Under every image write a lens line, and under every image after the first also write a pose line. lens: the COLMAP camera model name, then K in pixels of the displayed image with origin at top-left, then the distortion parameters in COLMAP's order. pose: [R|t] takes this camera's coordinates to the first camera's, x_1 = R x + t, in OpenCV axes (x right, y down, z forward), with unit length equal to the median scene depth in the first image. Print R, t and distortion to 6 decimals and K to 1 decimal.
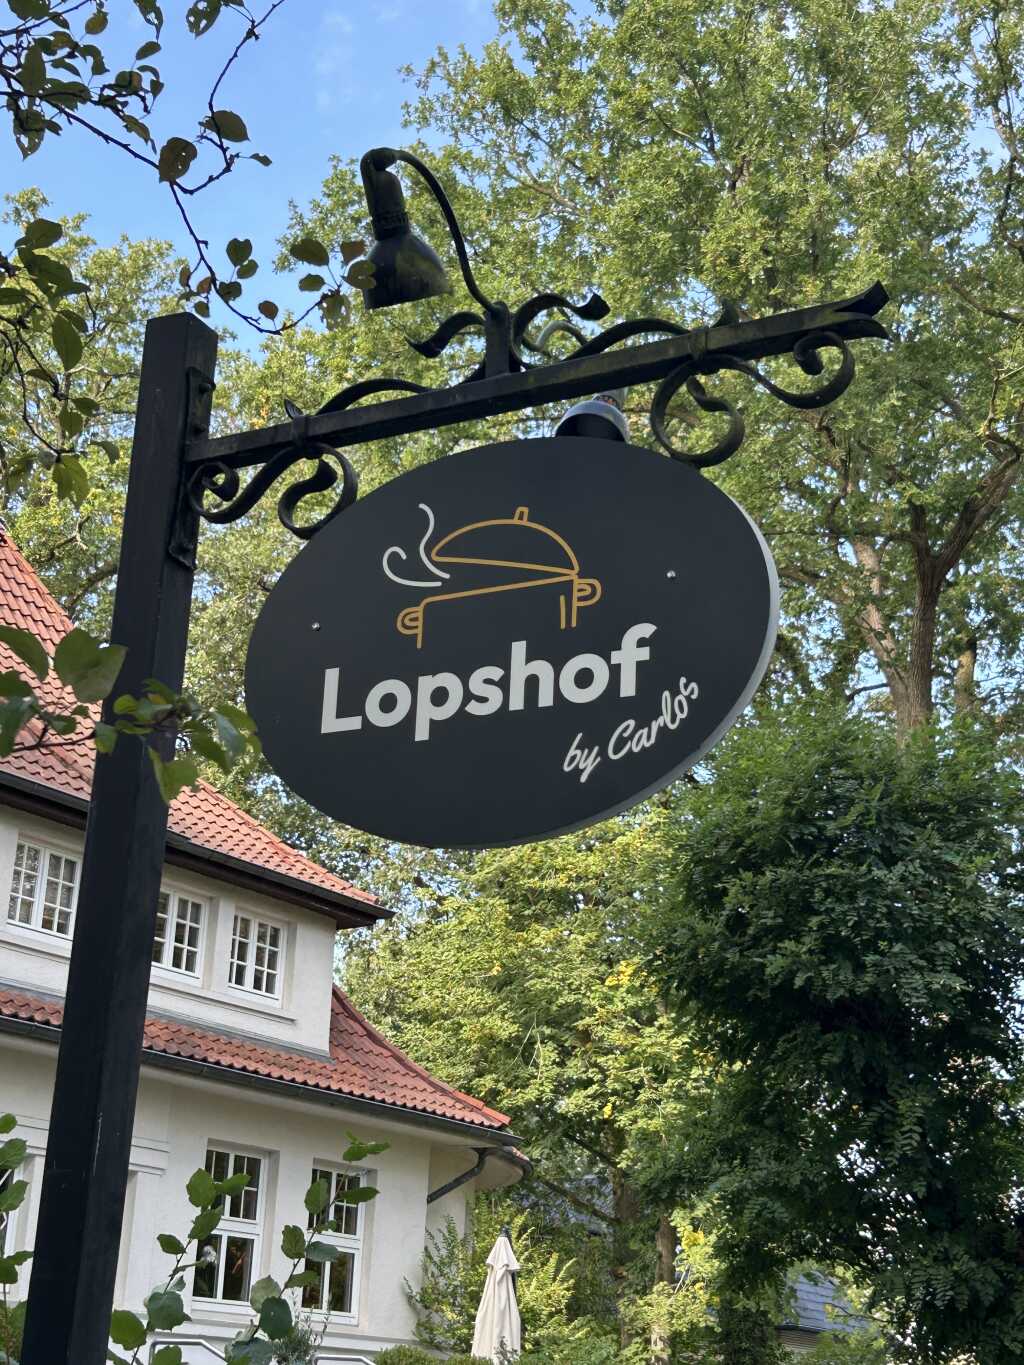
lens RADIAL K [[2149.2, 0, 512.0], [0, 2149.2, 682.5], [0, 0, 1]] dist [0.025000, 0.031717]
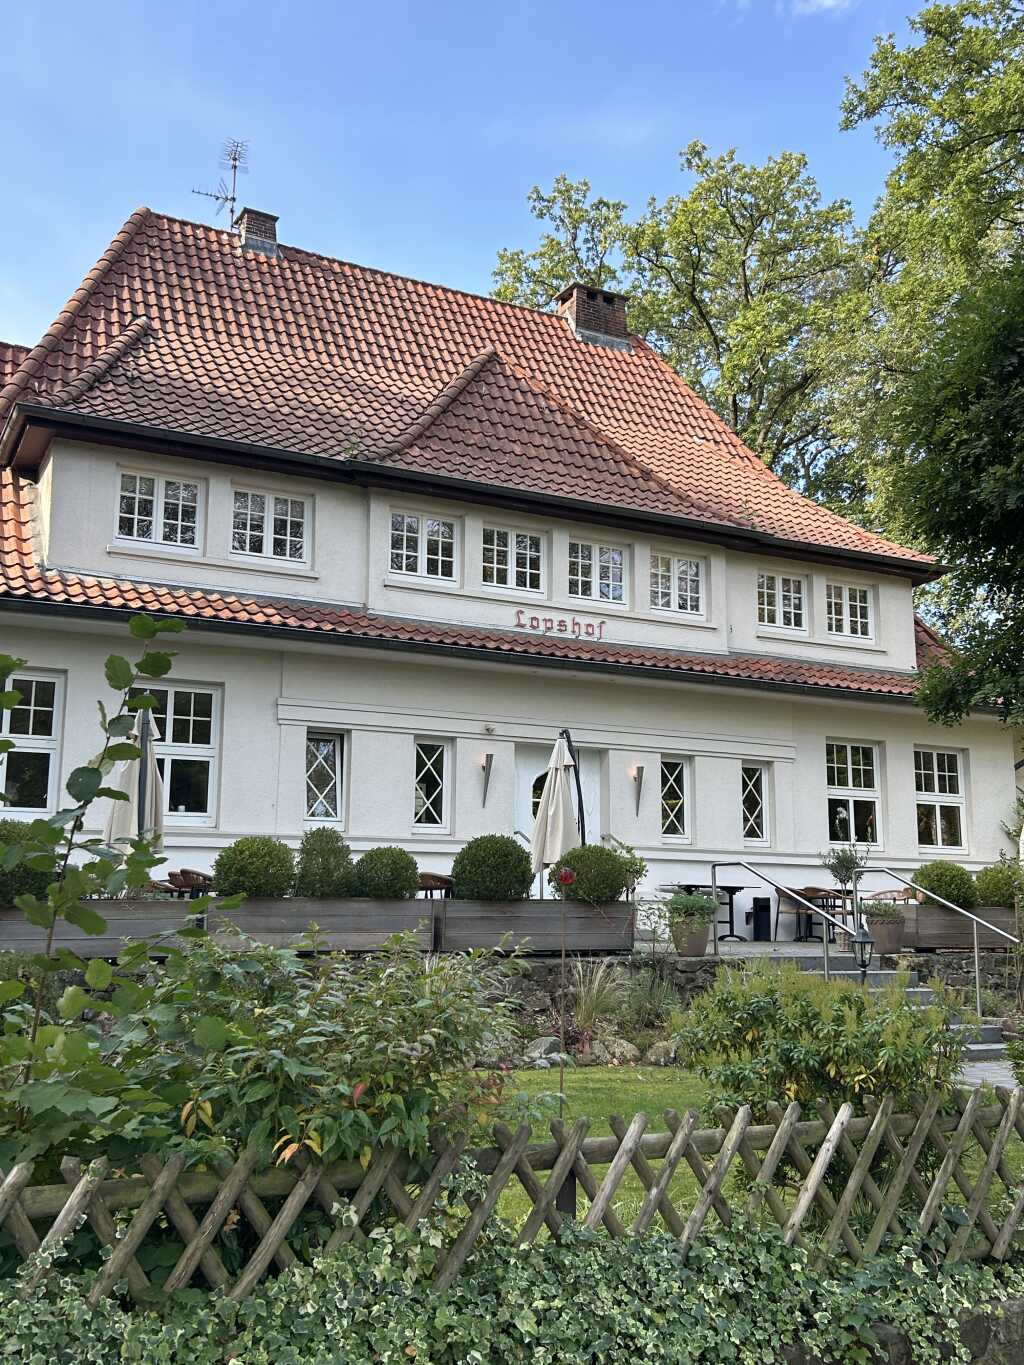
lens RADIAL K [[1294.7, 0, 512.0], [0, 1294.7, 682.5], [0, 0, 1]] dist [0.084827, 0.001745]
pose [[0.879647, -0.119600, -0.460344, 0.077643], [0.185337, 0.977556, 0.100177, 0.044359], [0.438030, -0.173439, 0.882071, 0.122333]]
